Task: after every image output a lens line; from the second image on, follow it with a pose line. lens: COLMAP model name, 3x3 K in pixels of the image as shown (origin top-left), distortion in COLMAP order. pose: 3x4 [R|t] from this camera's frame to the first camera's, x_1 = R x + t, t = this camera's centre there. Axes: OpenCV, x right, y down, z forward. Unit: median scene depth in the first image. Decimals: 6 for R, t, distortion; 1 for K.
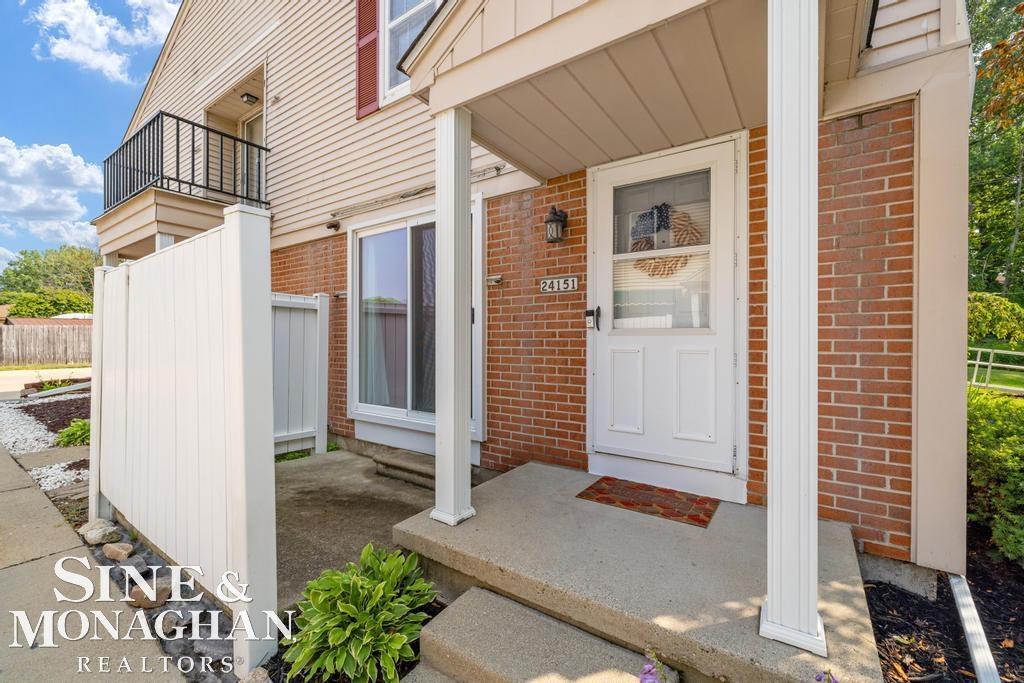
lens RADIAL K [[439.4, 0, 513.8], [0, 439.4, 340.8], [0, 0, 1]] dist [0.001292, -0.000166]
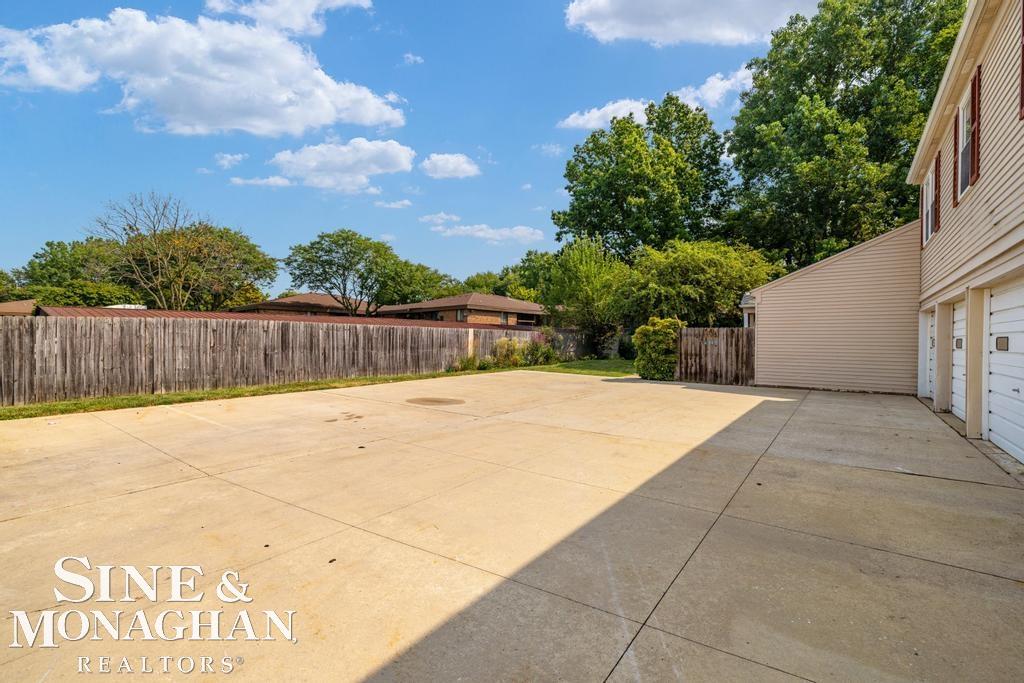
lens RADIAL K [[439.4, 0, 510.6], [0, 439.4, 340.9], [0, 0, 1]] dist [0.001292, -0.000166]
pose [[0.999615, 0.007688, -0.026658, -0.246950], [-0.007718, 0.999970, -0.001031, -0.004674], [0.026649, 0.001236, 0.999644, 0.209470]]
